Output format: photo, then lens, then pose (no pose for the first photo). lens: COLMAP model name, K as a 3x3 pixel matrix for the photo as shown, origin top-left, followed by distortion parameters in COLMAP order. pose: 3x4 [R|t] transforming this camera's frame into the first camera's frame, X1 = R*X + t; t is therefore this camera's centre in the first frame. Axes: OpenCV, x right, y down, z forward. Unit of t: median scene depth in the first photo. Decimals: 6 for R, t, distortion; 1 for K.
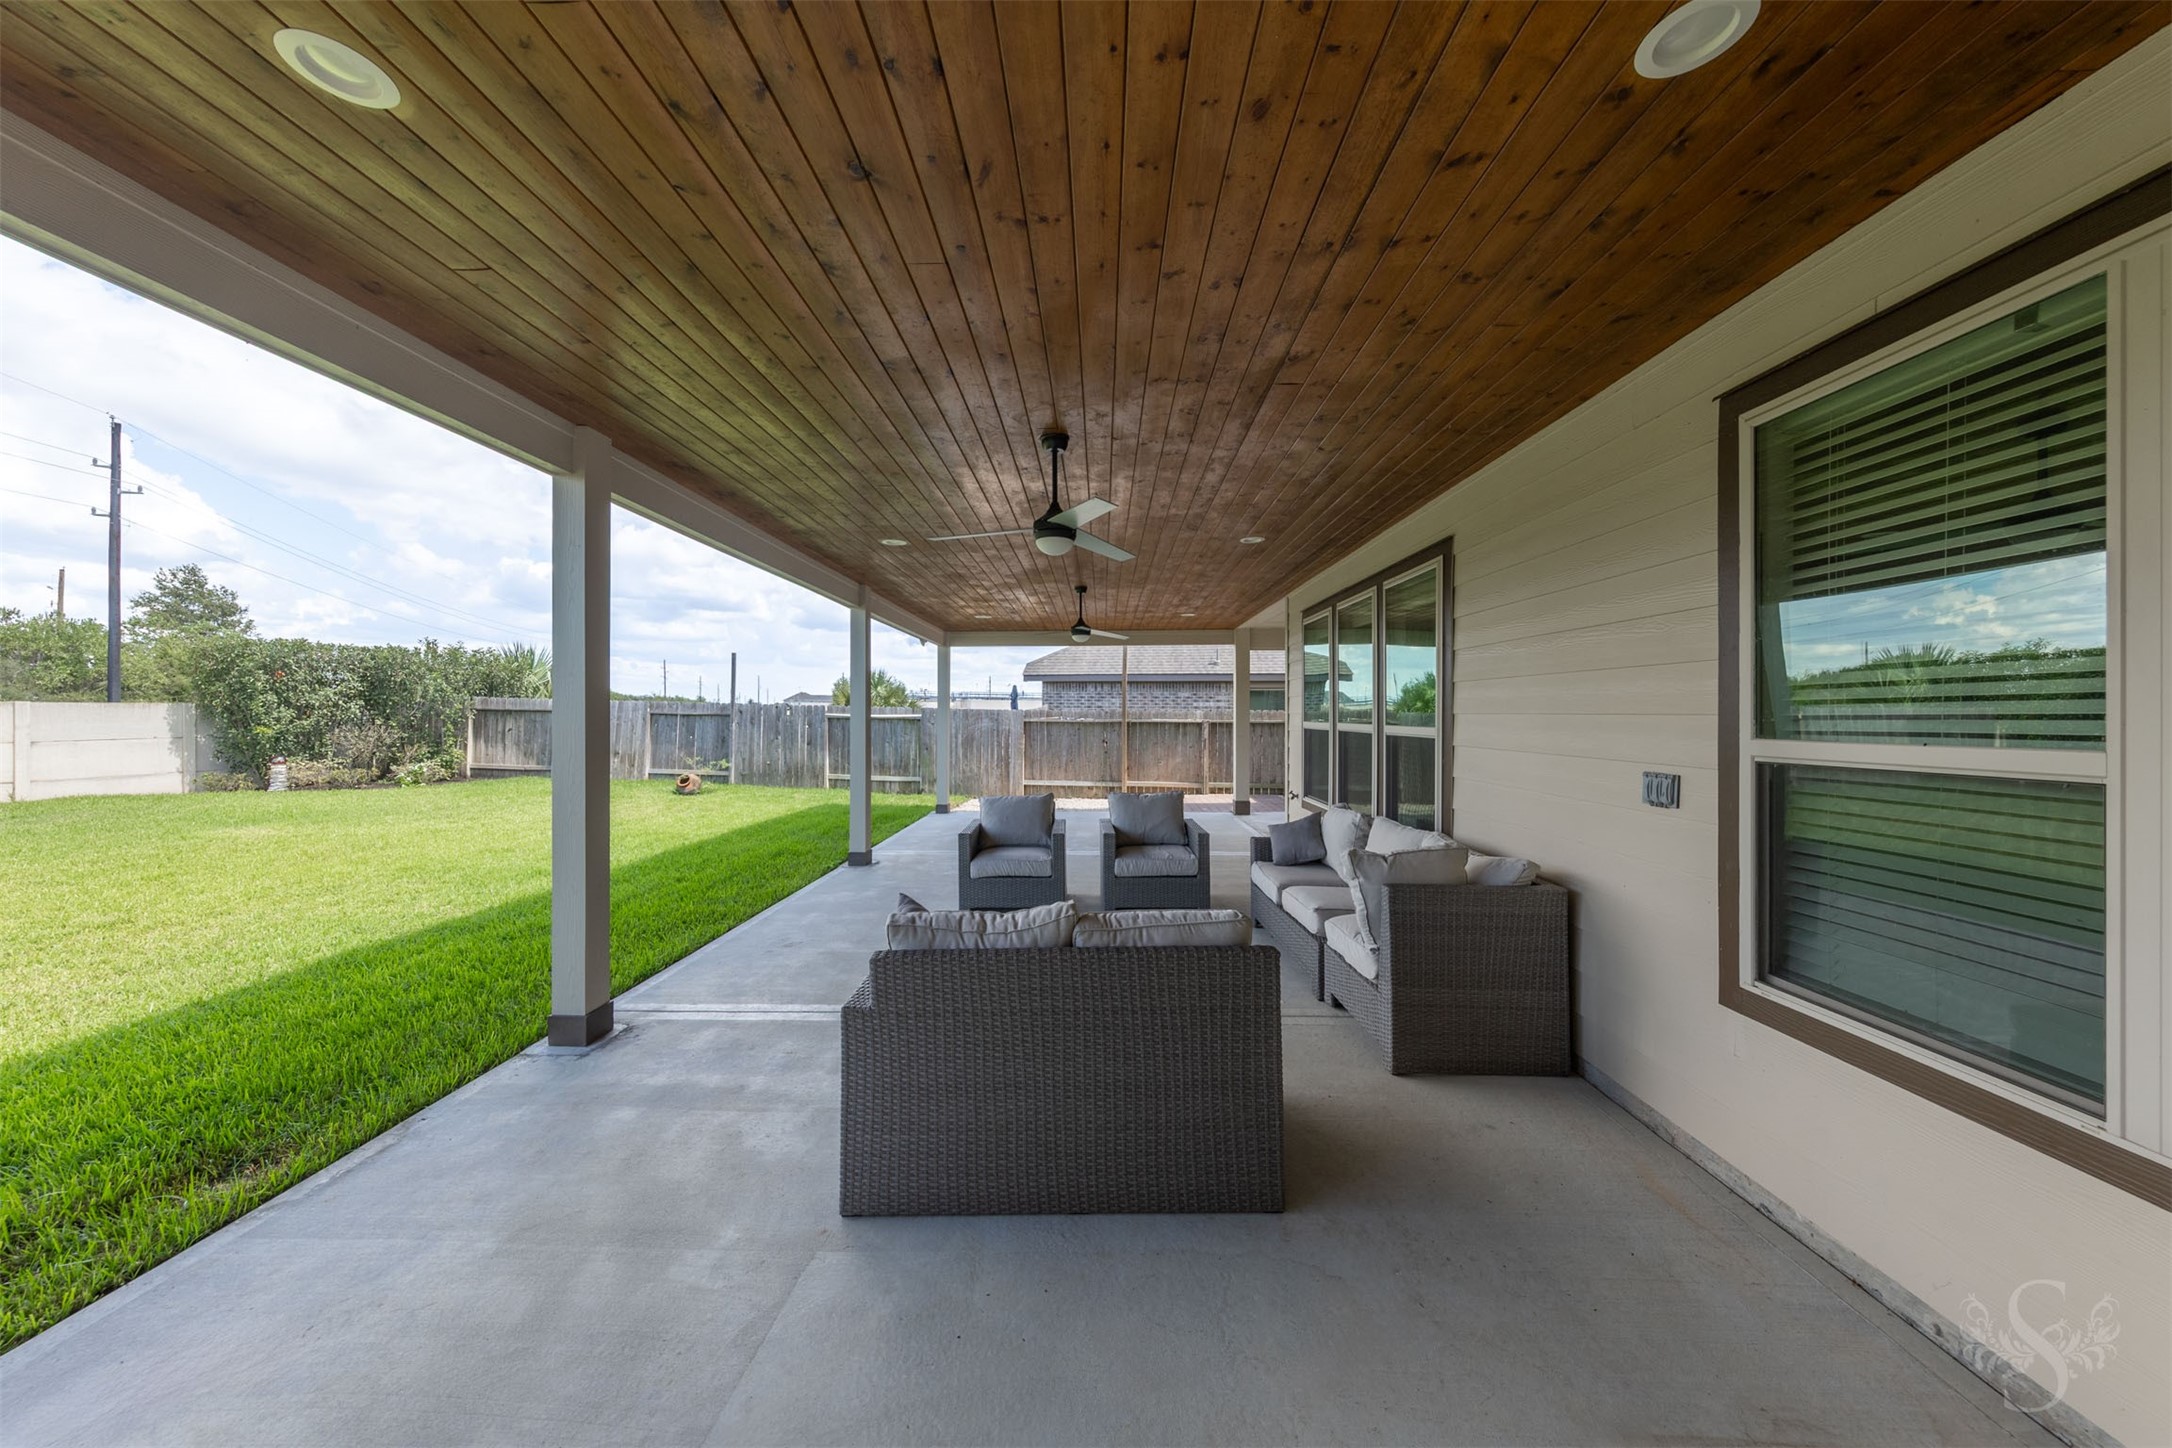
lens RADIAL K [[689.5, 0, 1087.9], [0, 689.5, 716.6], [0, 0, 1]] dist [0.000841, 0.000019]
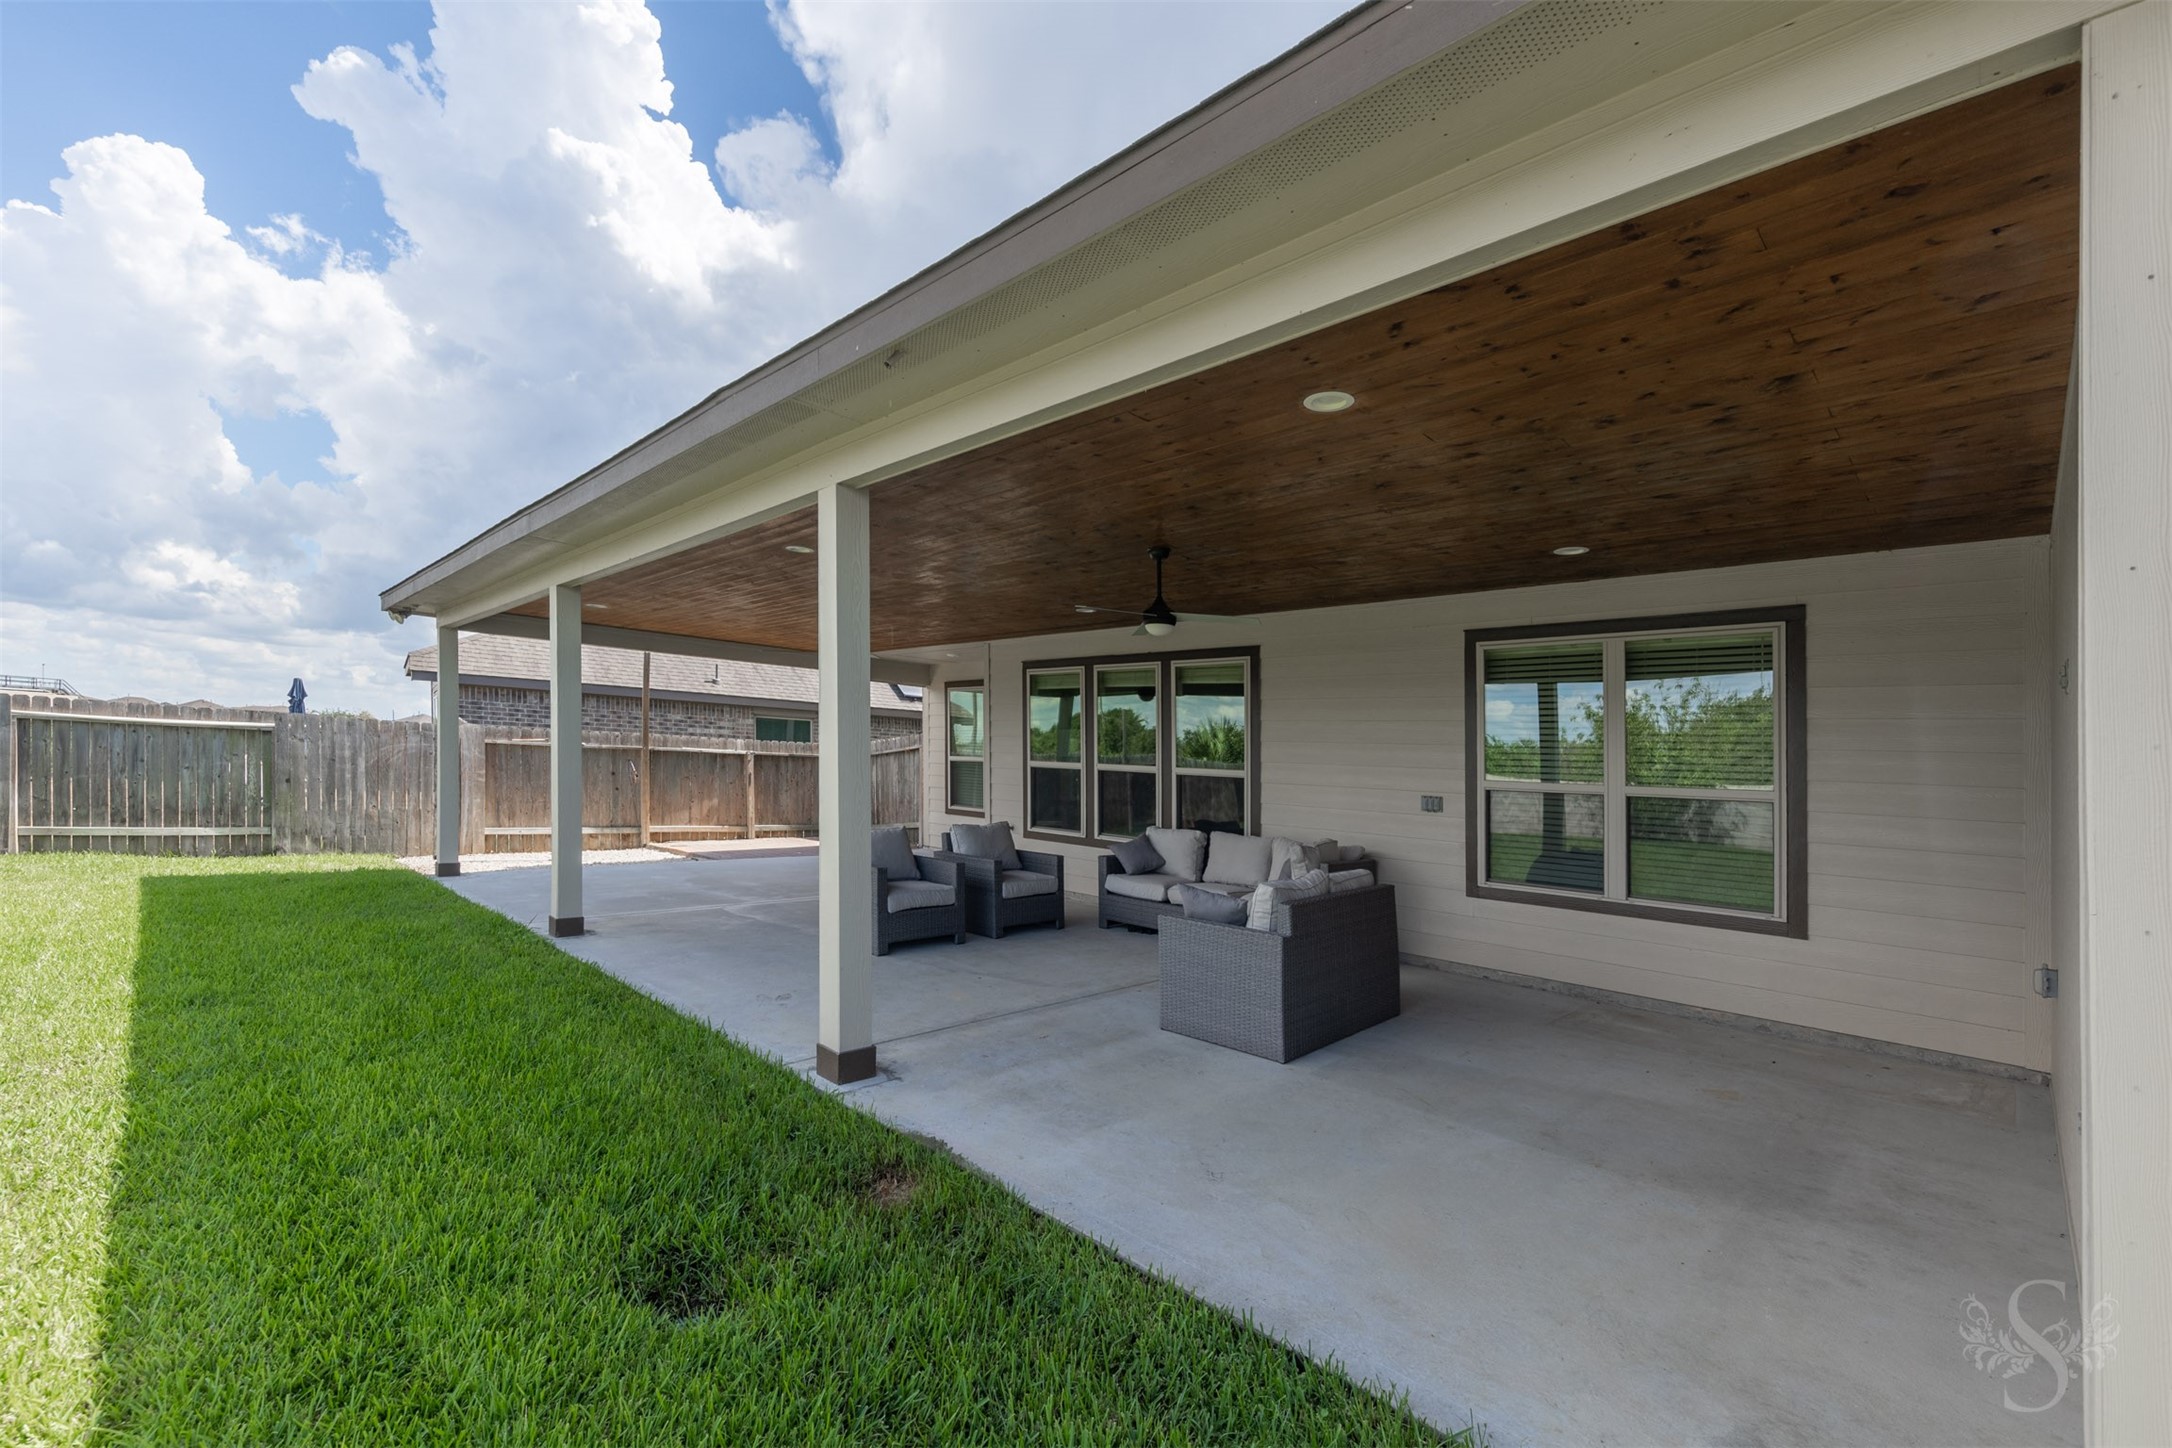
lens RADIAL K [[823.9, 0, 1086.0], [0, 823.9, 724.0], [0, 0, 1]] dist [-0.000081, 0.000035]
pose [[0.714787, 0.063822, 0.696424, -0.242983], [-0.041246, 0.997941, -0.049120, 0.004088], [-0.698125, 0.006386, 0.715947, -0.009677]]
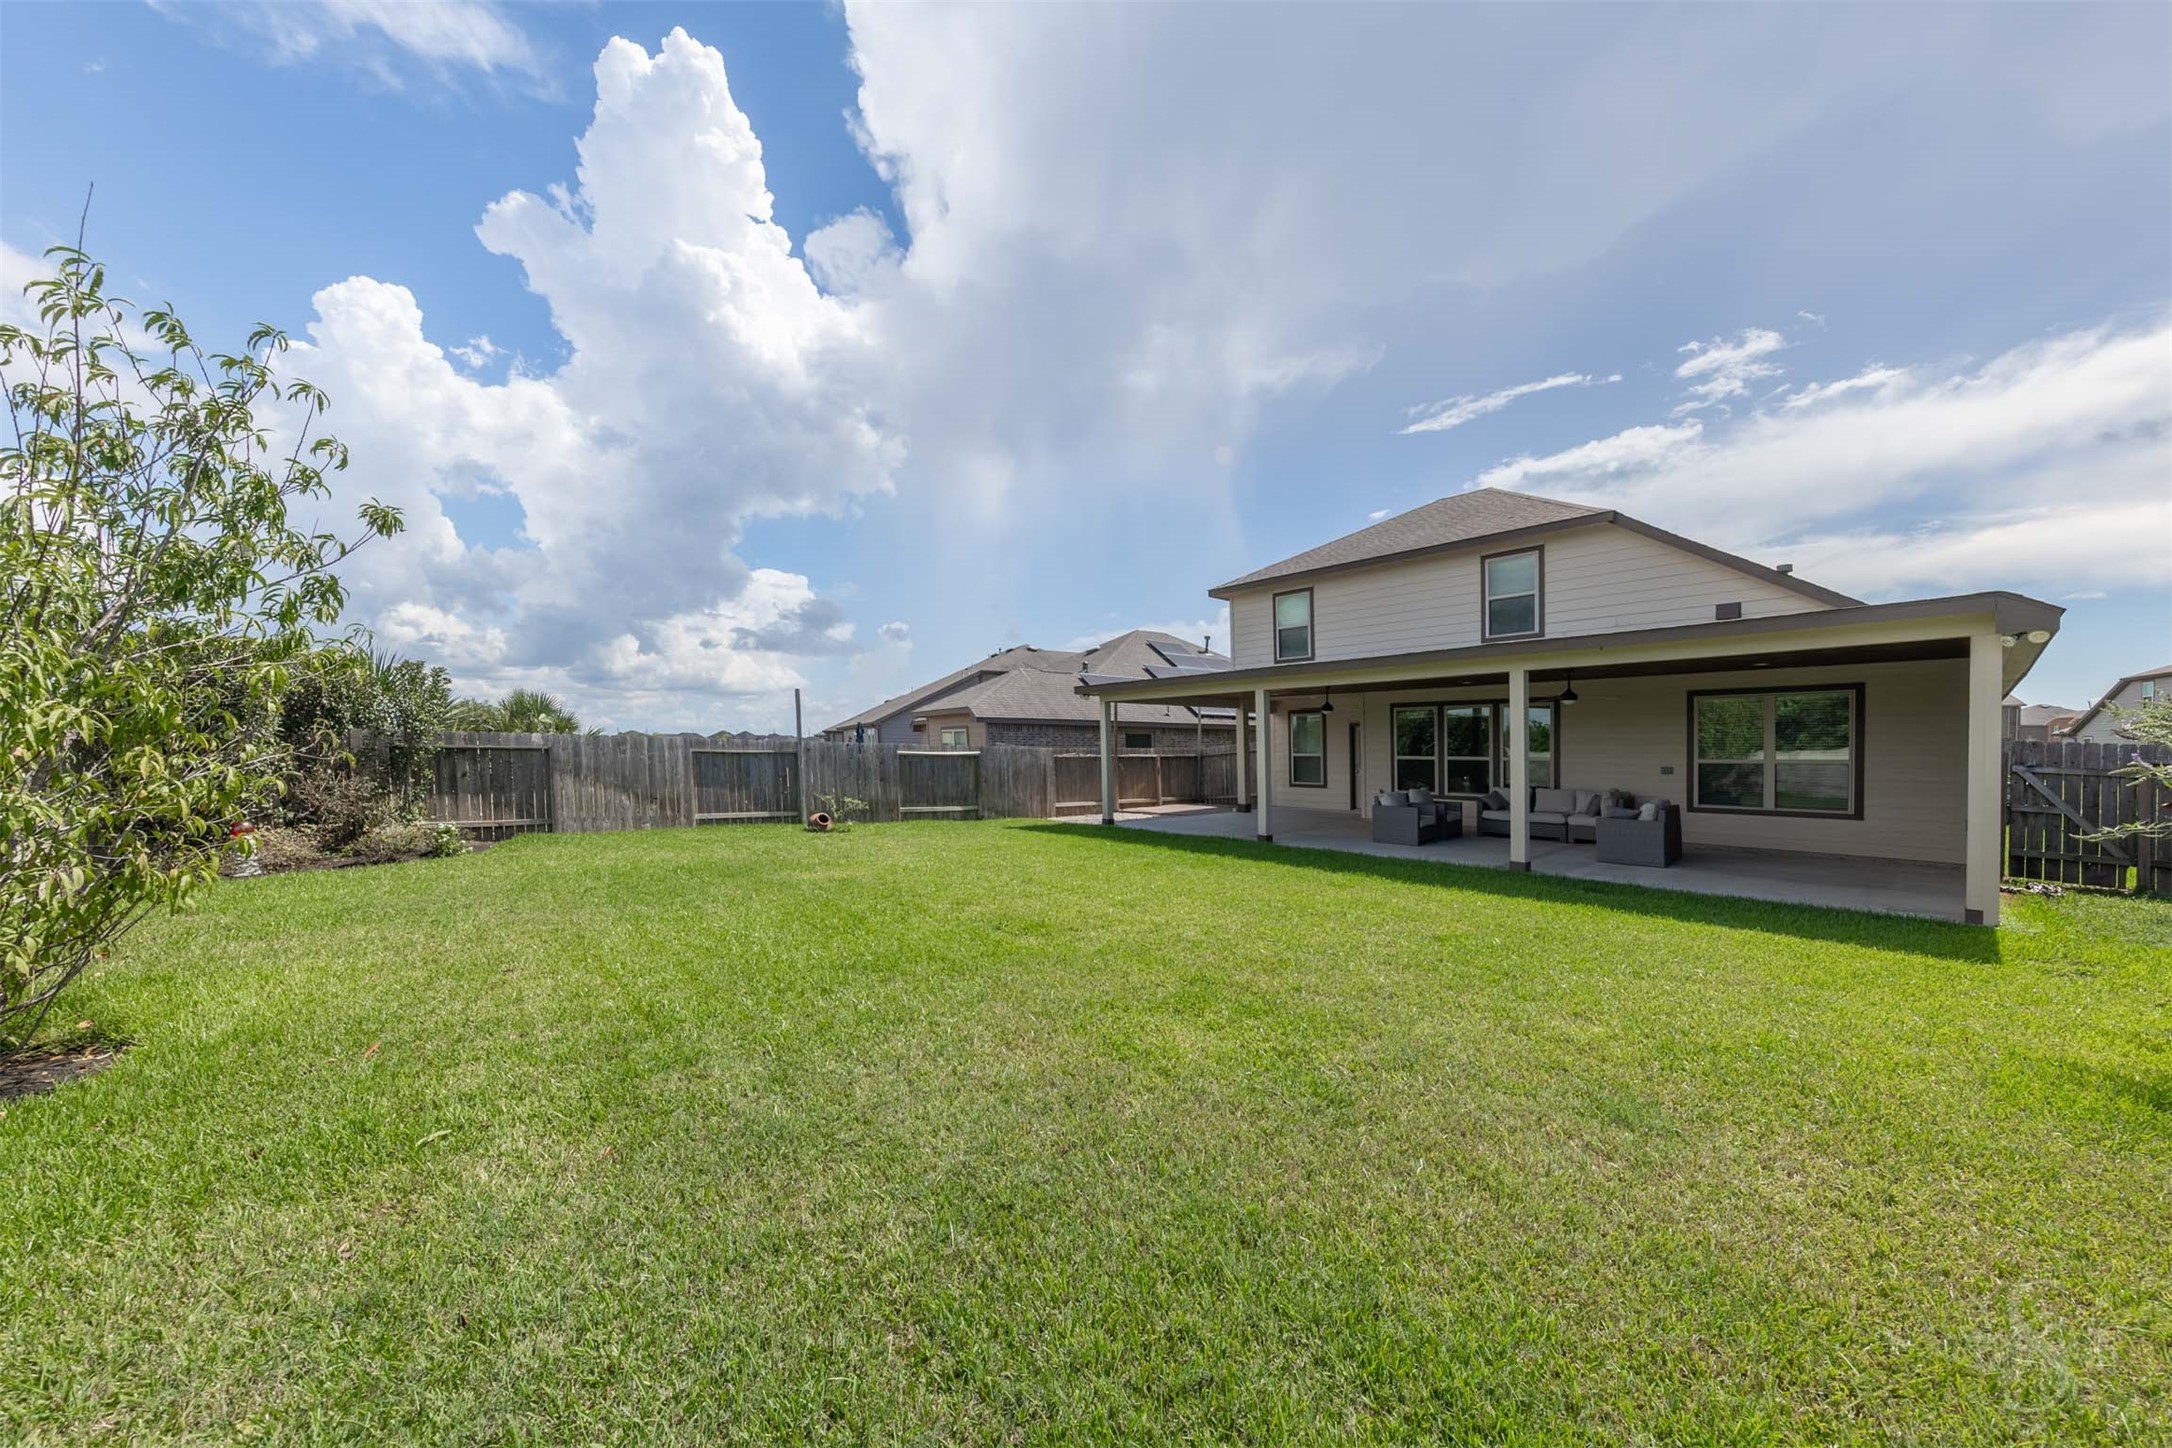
lens RADIAL K [[682.8, 0, 1077.7], [0, 682.8, 760.4], [0, 0, 1]] dist [0.000638, 0.000094]
pose [[0.769182, -0.013385, 0.638890, -0.872889], [0.000514, 0.999793, 0.020328, -0.012425], [-0.639030, -0.015307, 0.769030, 0.003742]]
